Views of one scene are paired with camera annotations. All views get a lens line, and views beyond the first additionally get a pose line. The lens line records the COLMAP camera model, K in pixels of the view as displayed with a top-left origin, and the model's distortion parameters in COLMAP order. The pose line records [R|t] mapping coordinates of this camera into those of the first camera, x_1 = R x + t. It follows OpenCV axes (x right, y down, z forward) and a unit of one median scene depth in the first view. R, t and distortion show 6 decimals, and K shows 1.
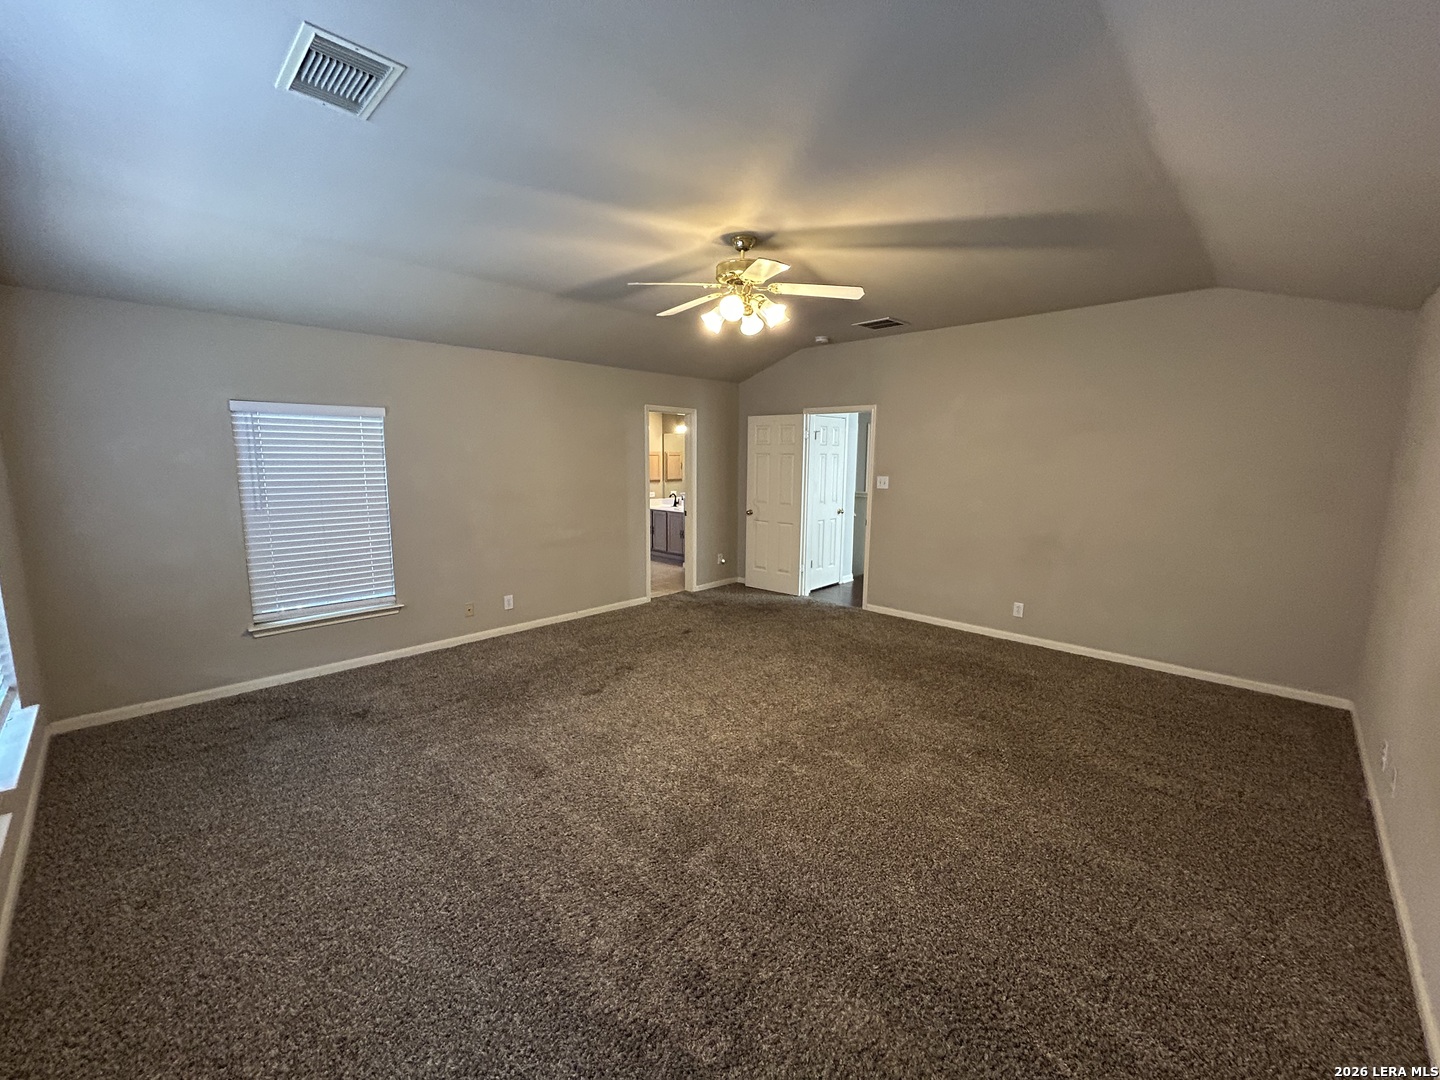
lens RADIAL K [[583.5, 0, 719.8], [0, 583.5, 538.9], [0, 0, 1]] dist [-0.000981, 0.000781]
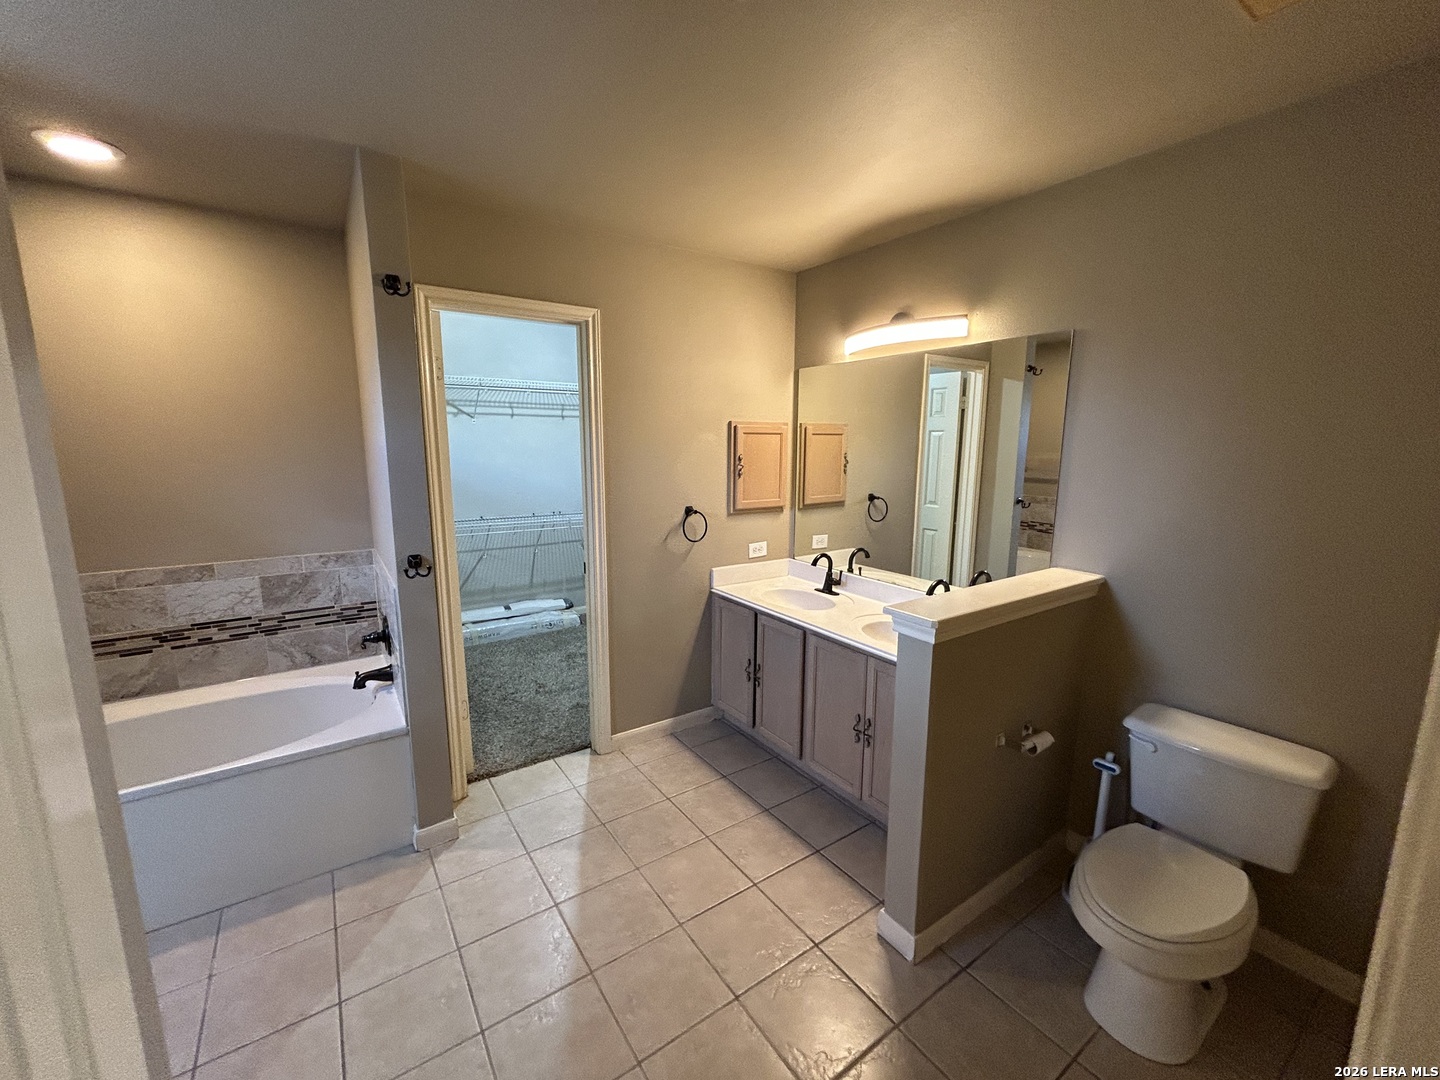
lens RADIAL K [[583.5, 0, 718.4], [0, 583.5, 537.9], [0, 0, 1]] dist [-0.000981, 0.000781]
pose [[0.978684, 0.029345, -0.203264, -0.069947], [-0.026244, 0.999495, 0.017935, -0.088030], [0.203687, -0.012218, 0.978960, 0.661771]]
